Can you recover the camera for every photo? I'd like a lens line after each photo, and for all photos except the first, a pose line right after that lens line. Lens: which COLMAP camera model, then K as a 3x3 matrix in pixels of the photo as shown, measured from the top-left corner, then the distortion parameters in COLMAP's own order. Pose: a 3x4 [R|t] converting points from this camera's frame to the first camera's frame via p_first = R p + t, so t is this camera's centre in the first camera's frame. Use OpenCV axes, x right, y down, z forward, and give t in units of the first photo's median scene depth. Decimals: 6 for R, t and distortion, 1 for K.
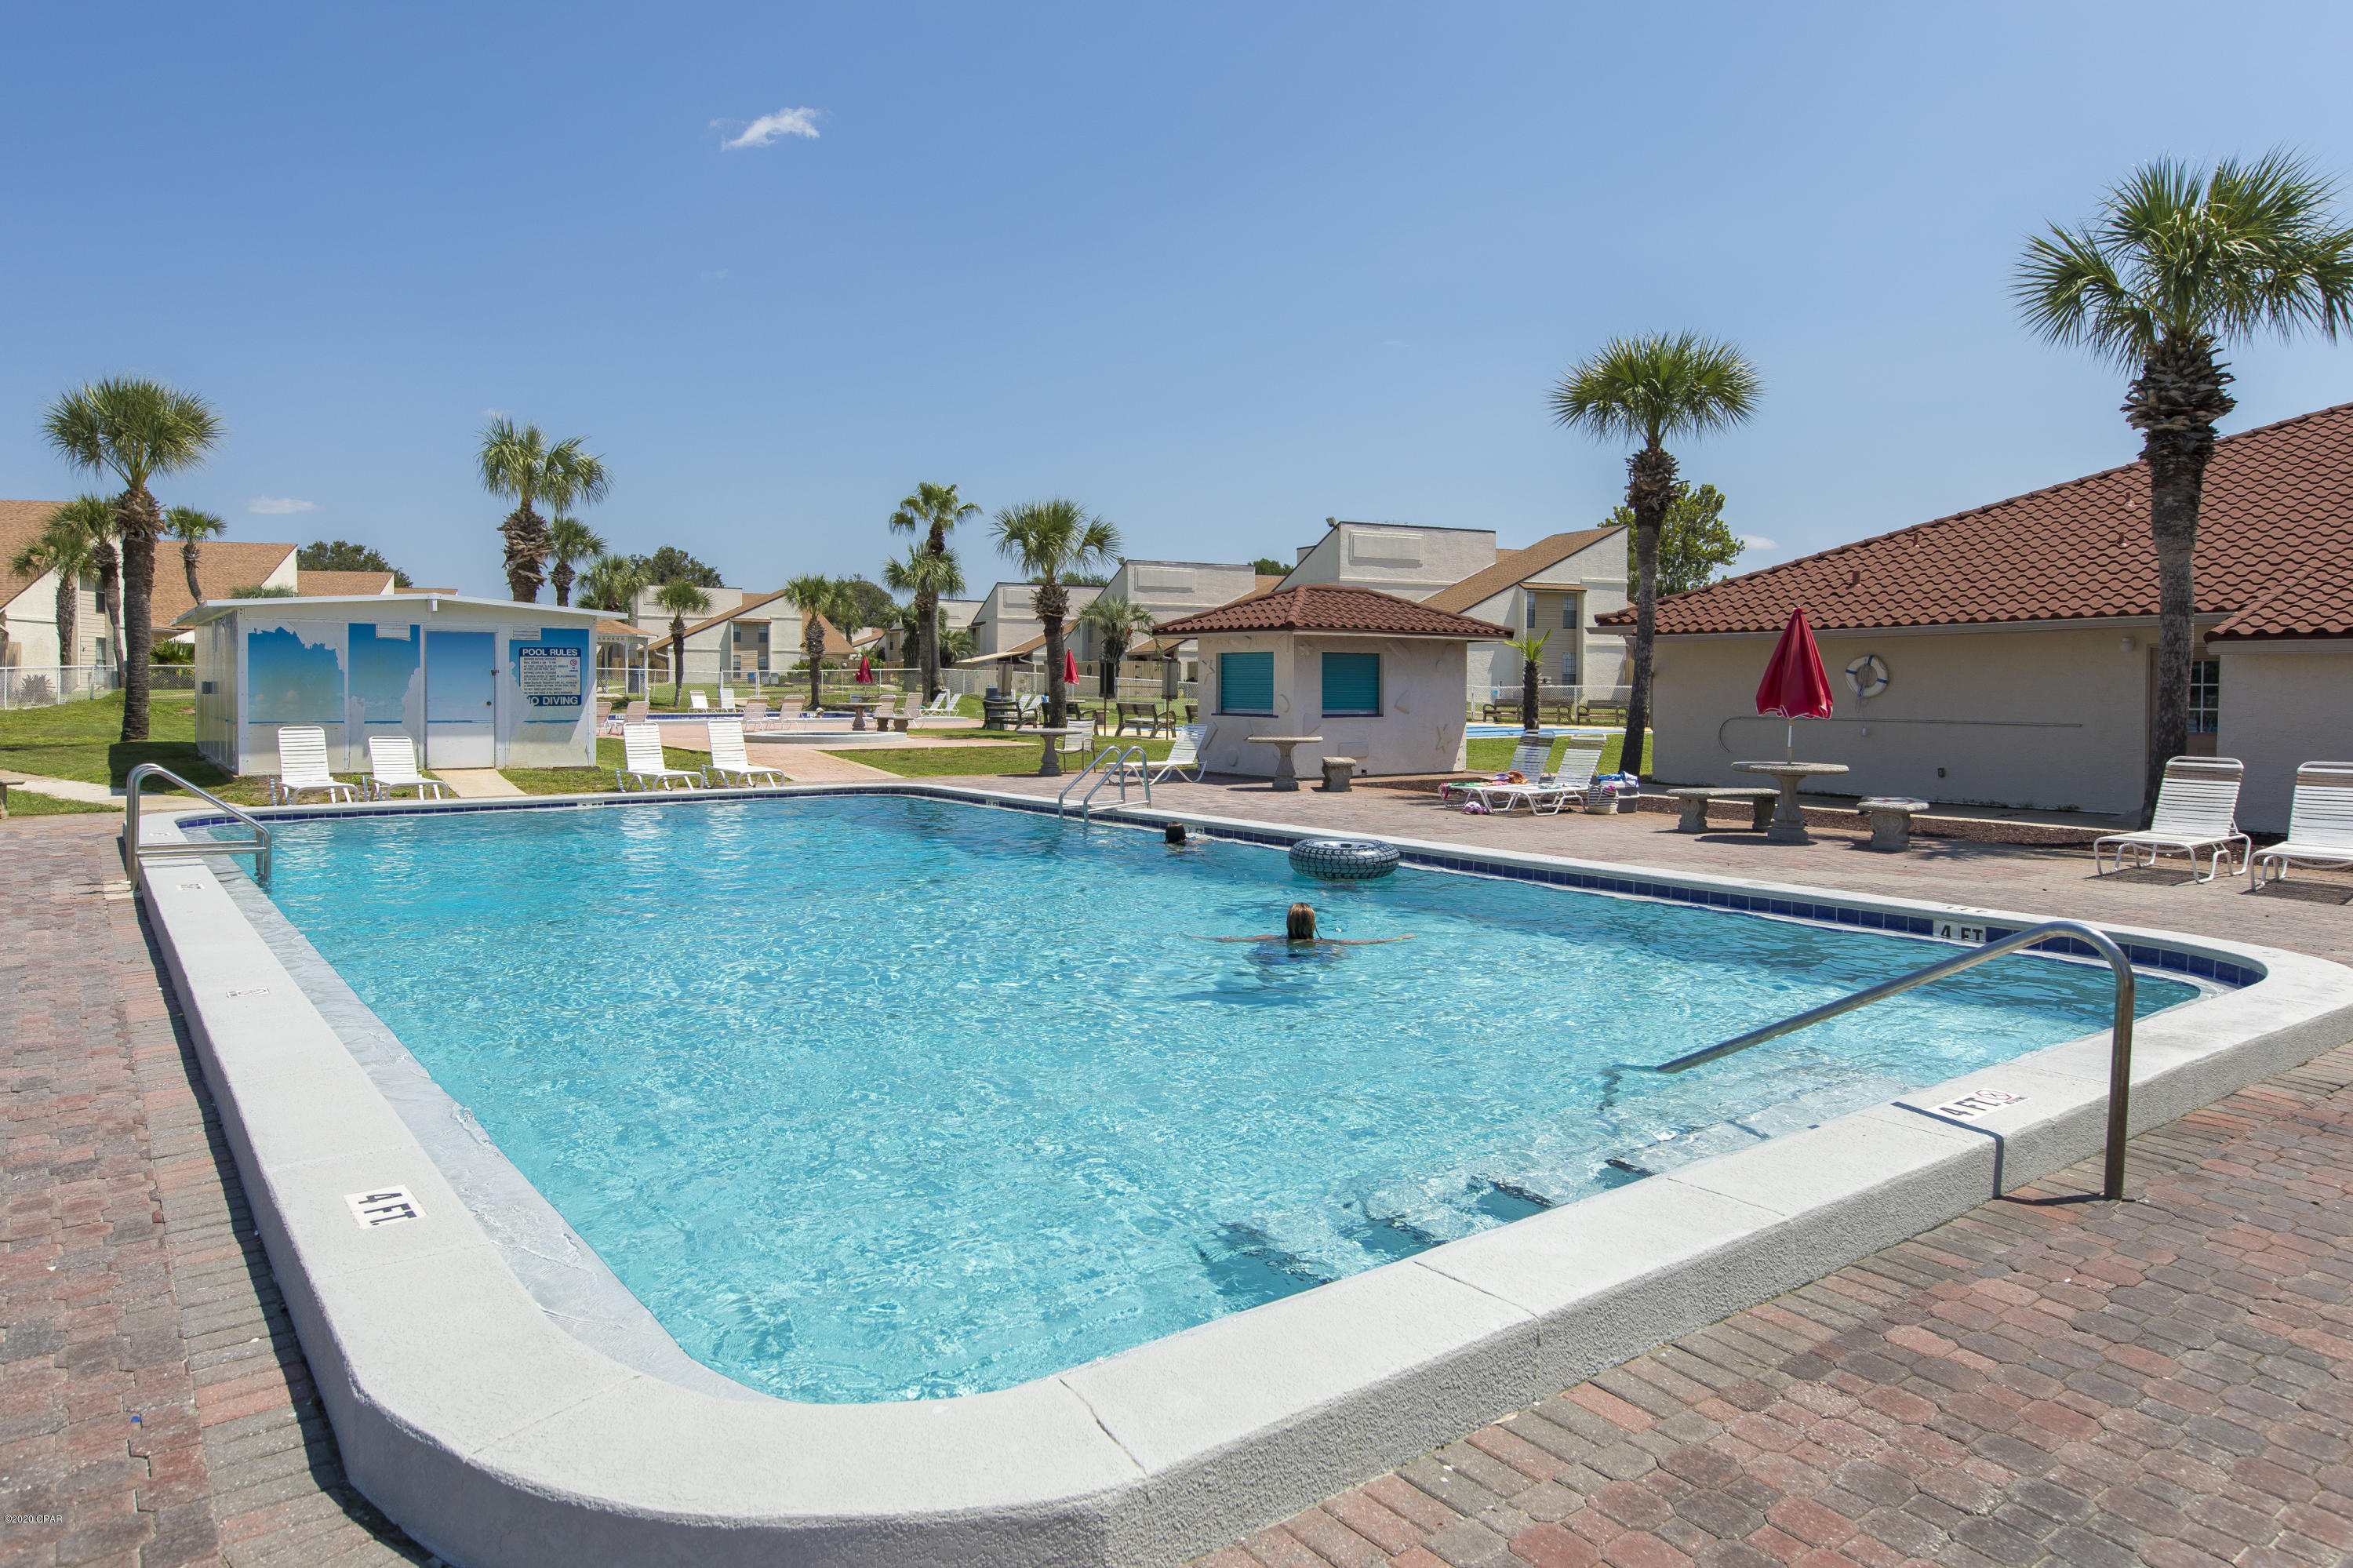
lens RADIAL K [[1464.4, 0, 1174.2], [0, 1464.4, 780.4], [0, 0, 1]] dist [0.000132, -0.000024]
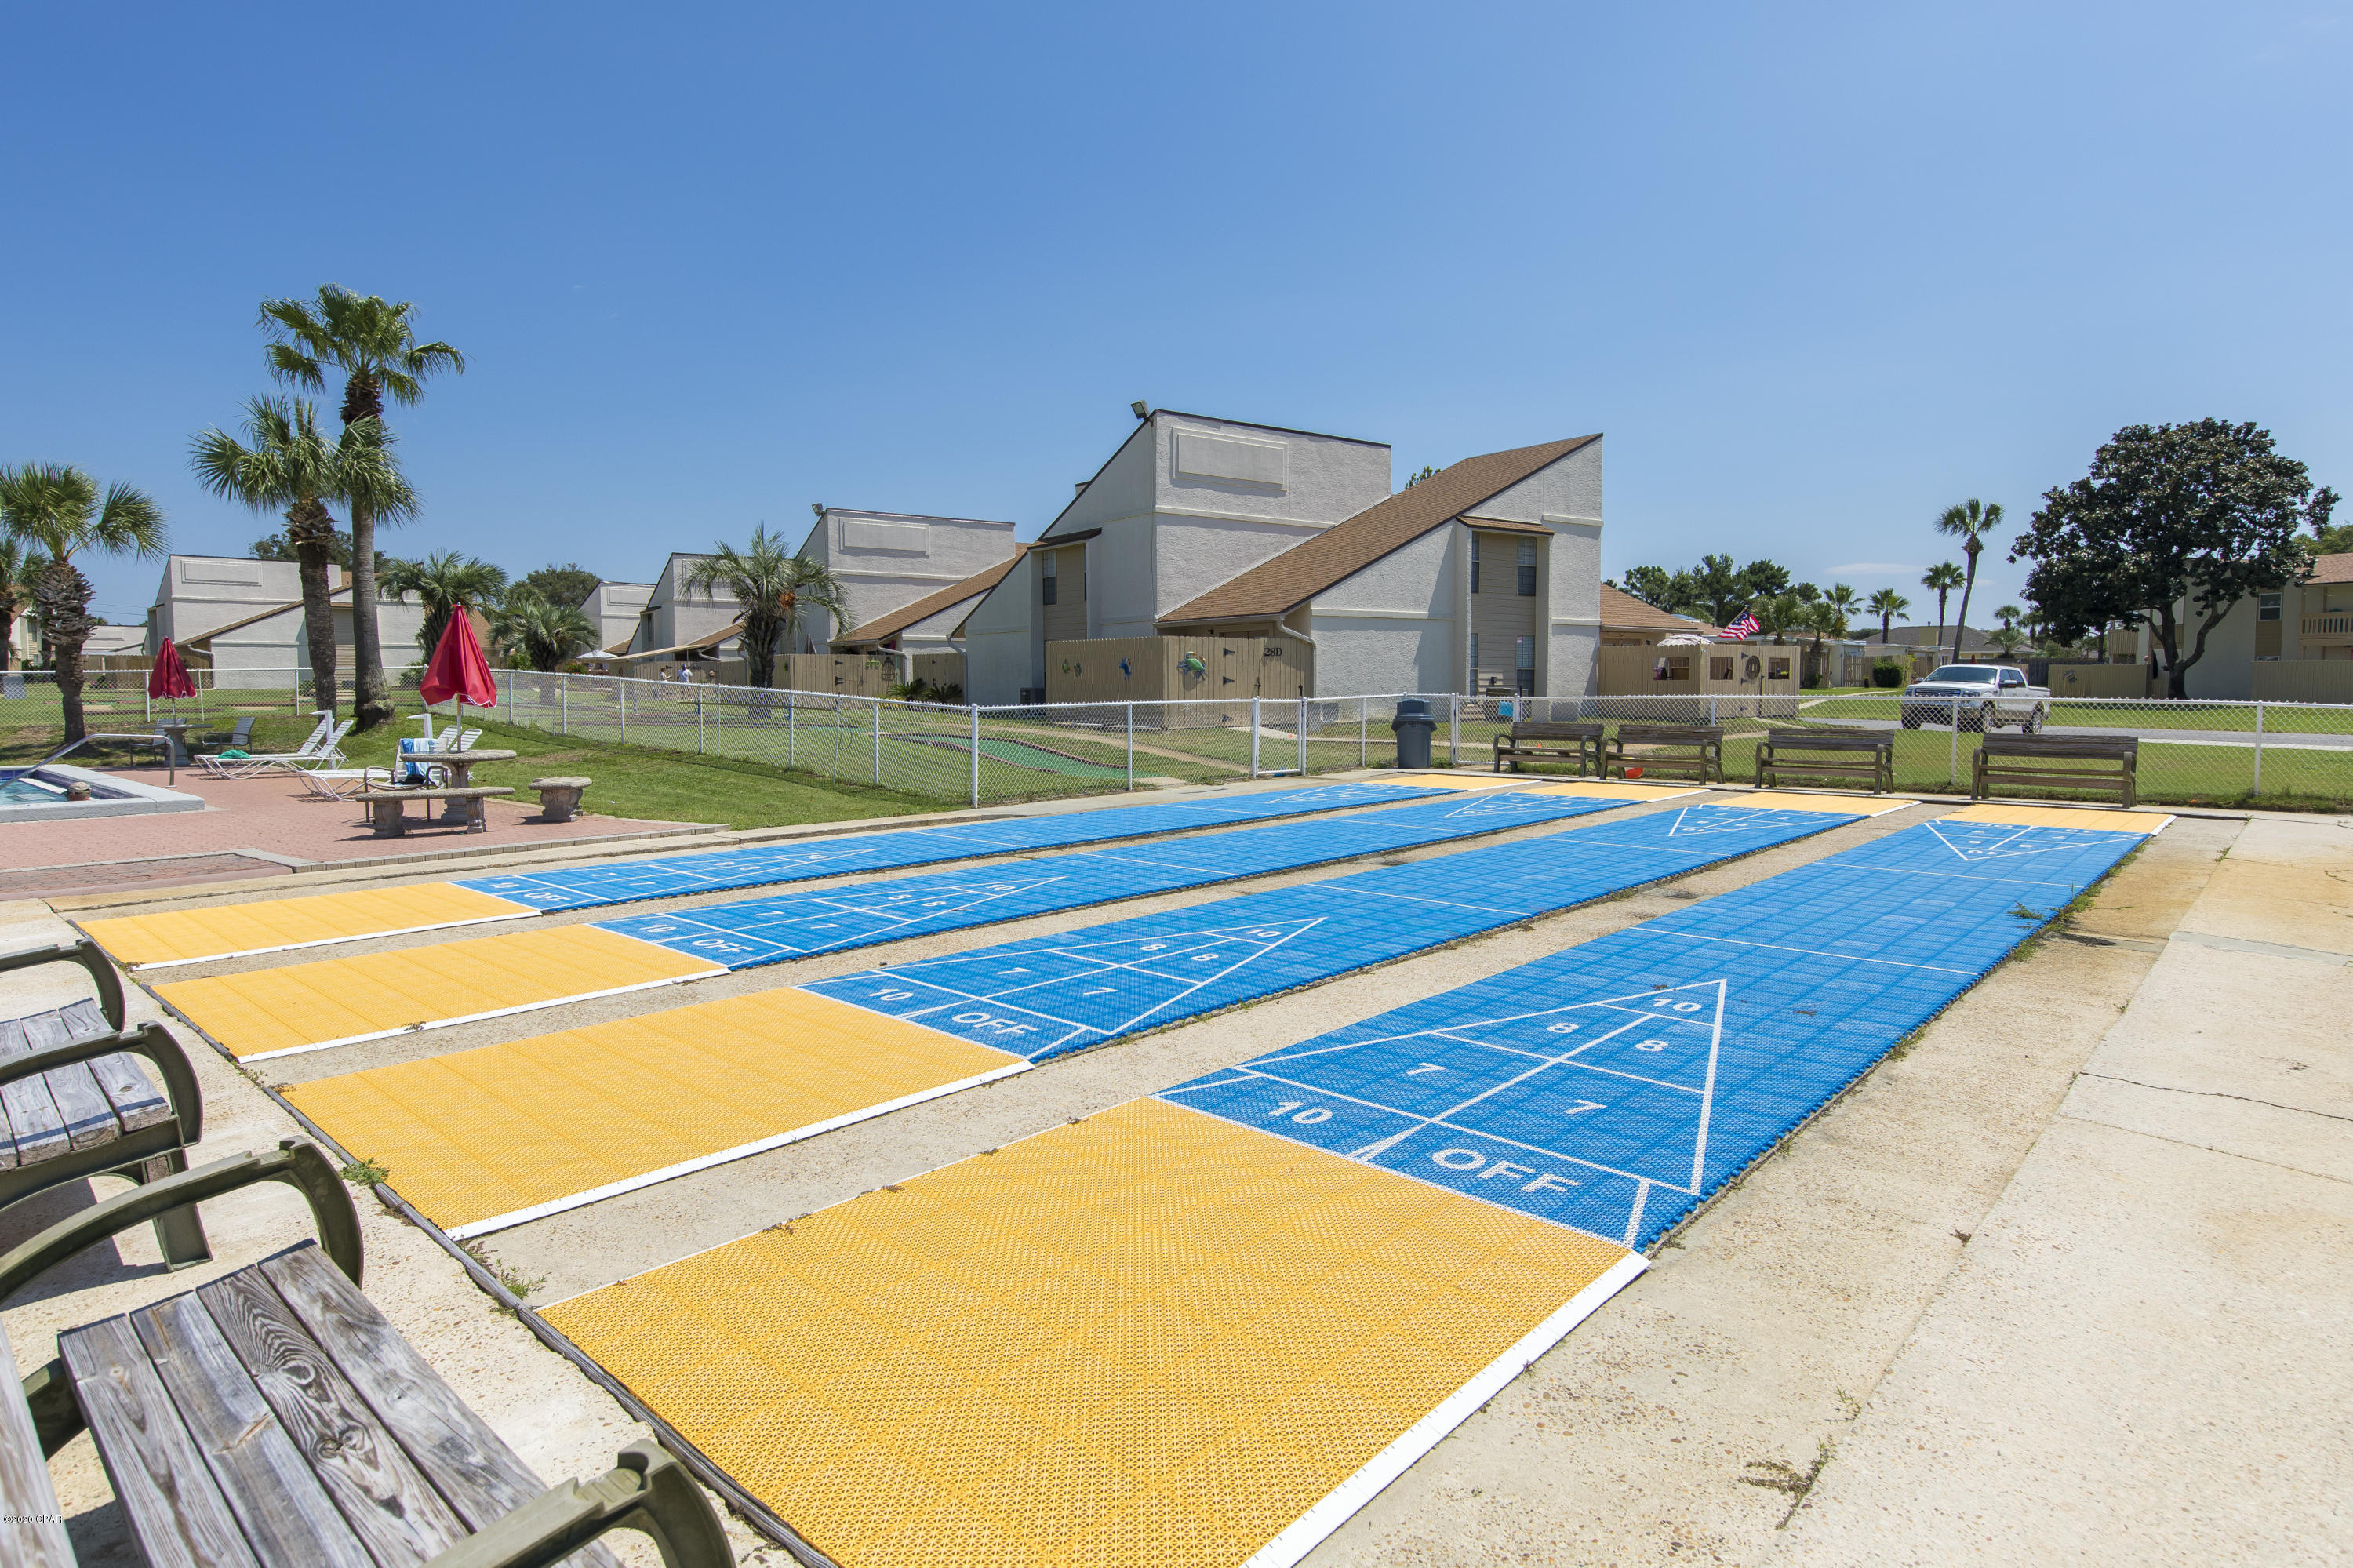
lens RADIAL K [[1290.5, 0, 1176.6], [0, 1290.5, 780.7], [0, 0, 1]] dist [0.004288, 0.000412]
pose [[0.984885, -0.023094, 0.171665, 0.030218], [0.020662, 0.999659, 0.015941, -0.037534], [-0.171974, -0.012154, 0.985026, 0.489238]]
